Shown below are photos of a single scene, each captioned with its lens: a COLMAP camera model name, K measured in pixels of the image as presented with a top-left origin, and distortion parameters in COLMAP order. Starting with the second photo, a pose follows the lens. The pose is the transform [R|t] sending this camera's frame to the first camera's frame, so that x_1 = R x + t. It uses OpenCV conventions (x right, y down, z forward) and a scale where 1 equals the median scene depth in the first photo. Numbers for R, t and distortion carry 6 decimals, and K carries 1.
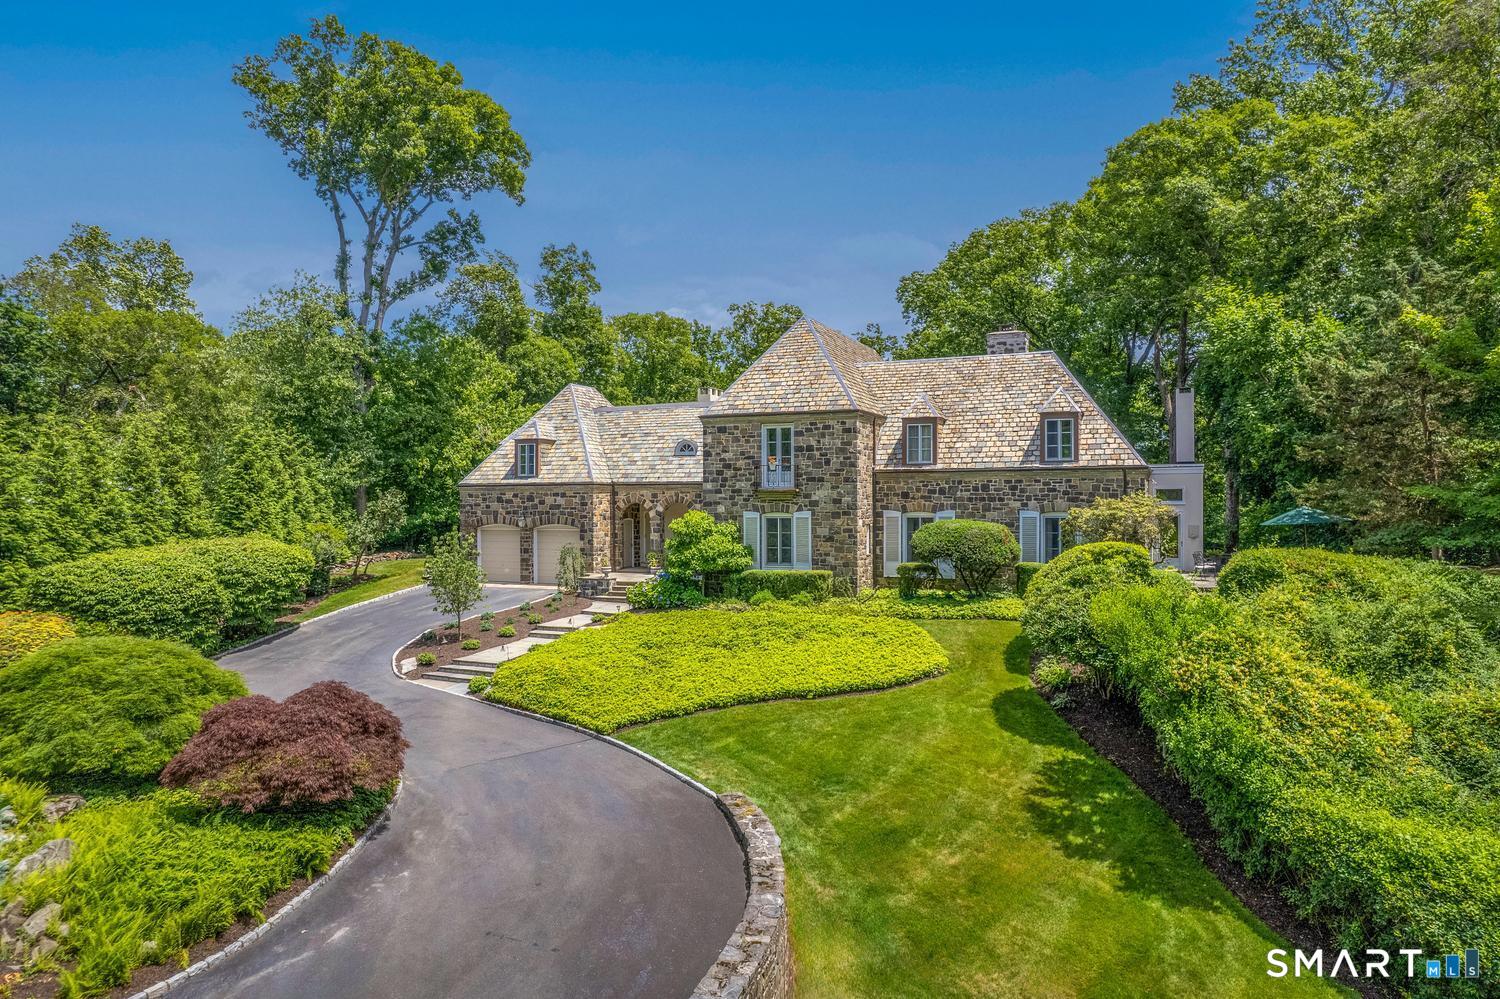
lens RADIAL K [[962.9, 0, 750.0], [0, 962.9, 499.5], [0, 0, 1]] dist [-0.073875, 0.070267]
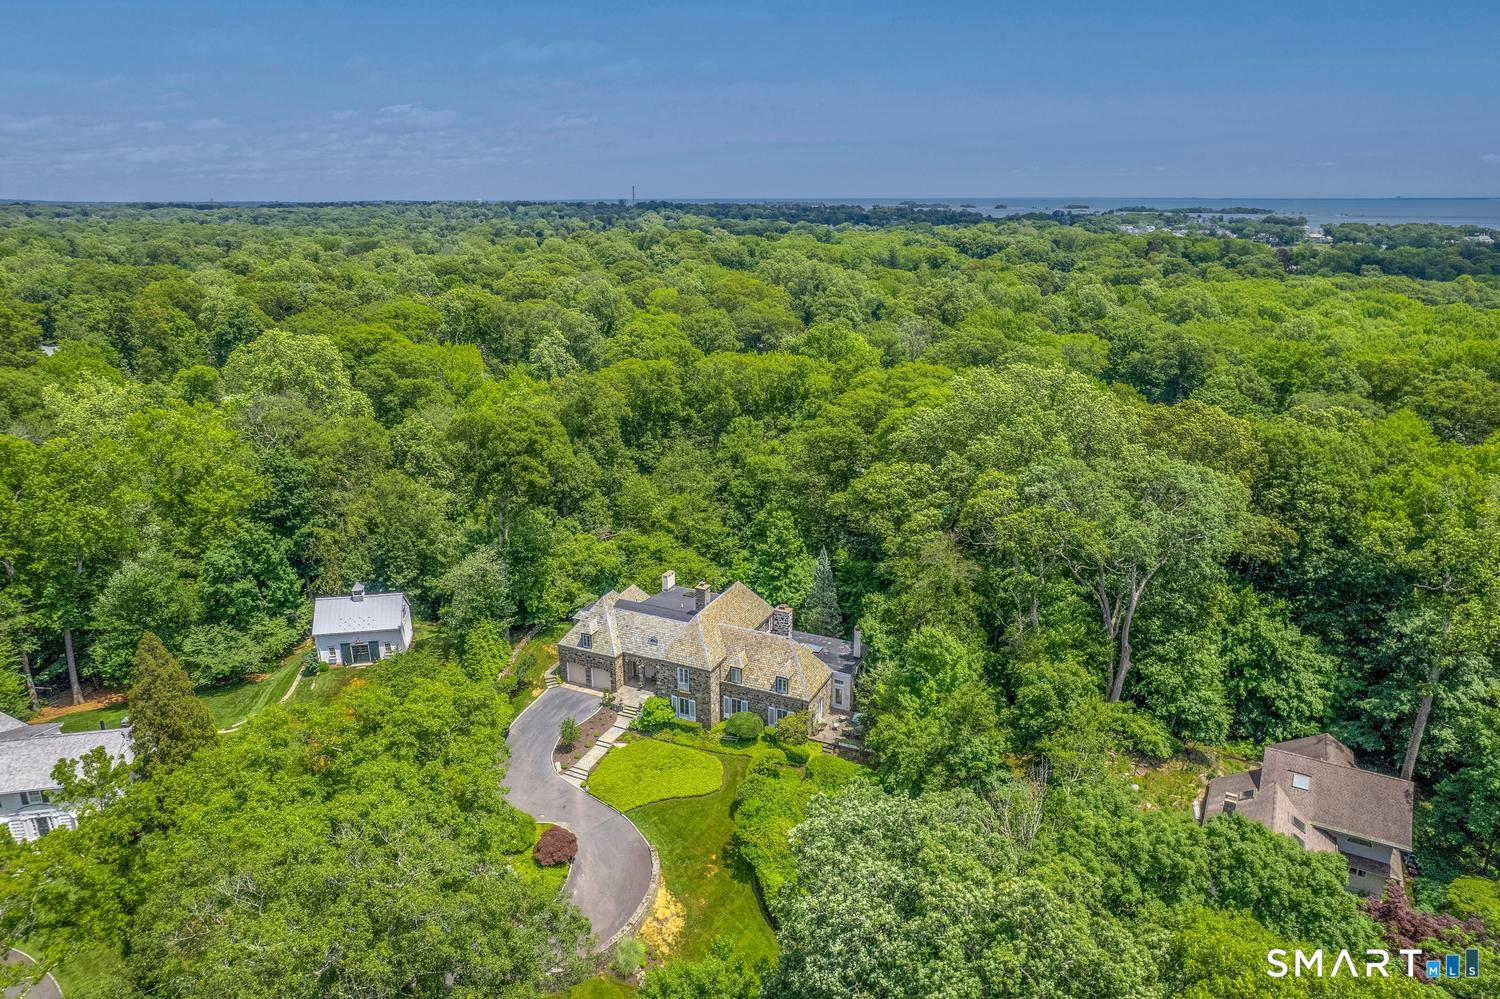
lens RADIAL K [[962.9, 0, 750.0], [0, 962.9, 499.5], [0, 0, 1]] dist [-0.073875, 0.070267]
pose [[0.999637, 0.008909, -0.025441, 0.276527], [-0.000651, 0.951503, 0.307639, -1.335126], [0.026948, -0.307510, 0.951163, -1.378053]]
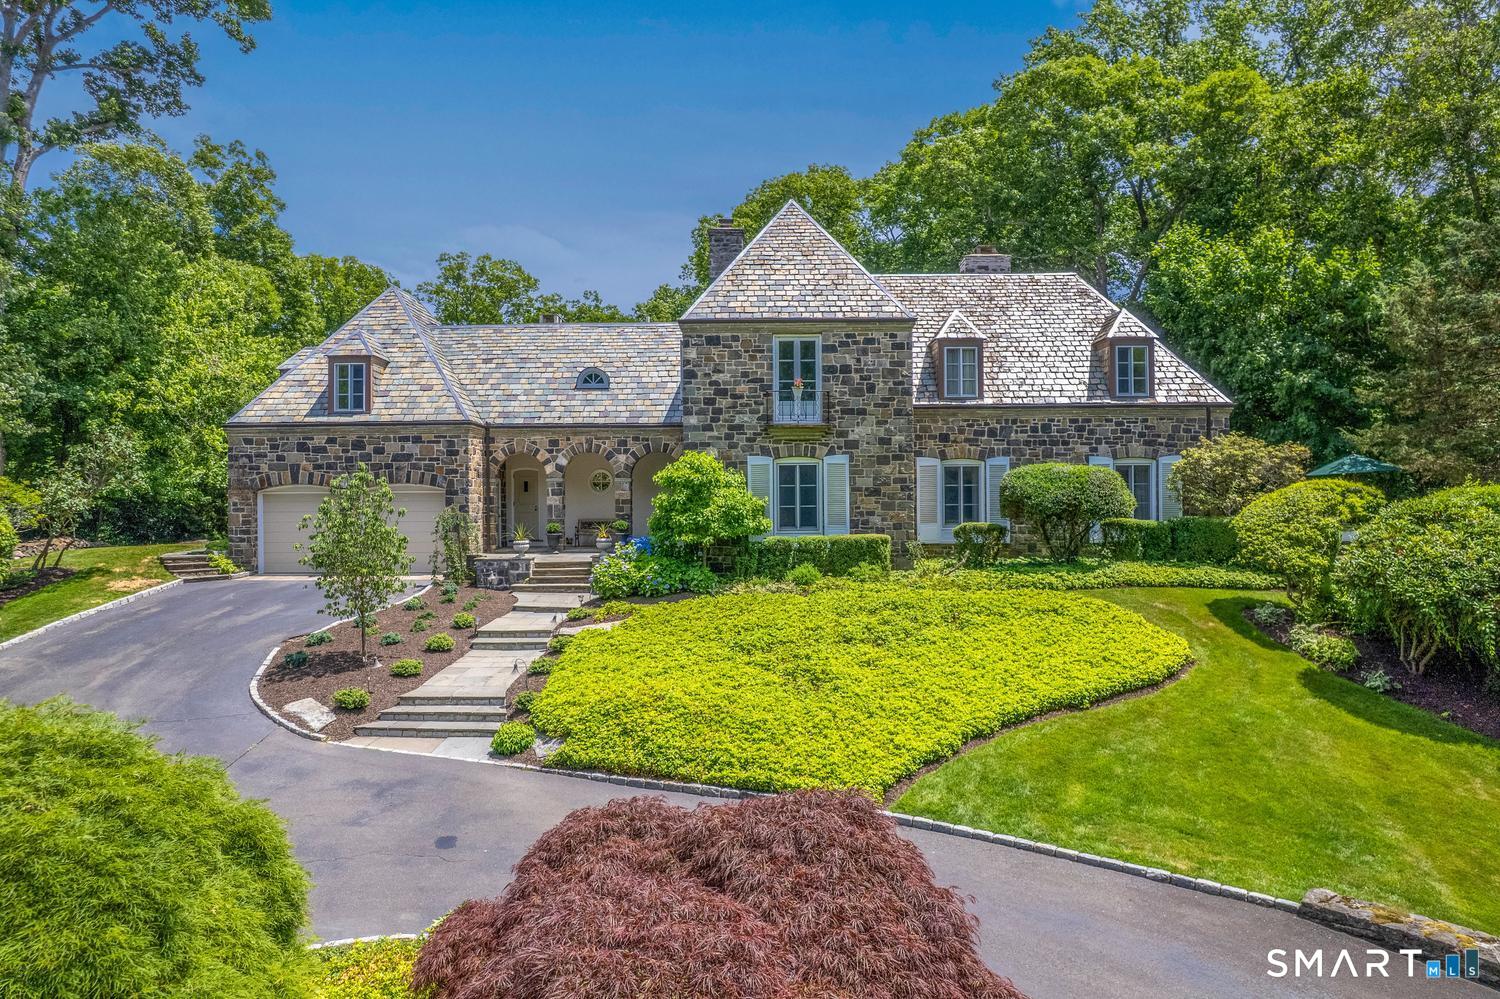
lens RADIAL K [[962.9, 0, 750.0], [0, 962.9, 499.5], [0, 0, 1]] dist [-0.073875, 0.070267]
pose [[0.920239, -0.001779, 0.391354, -0.285122], [0.002816, 0.999994, -0.002075, 0.046419], [-0.391348, 0.003011, 0.920238, 0.346861]]
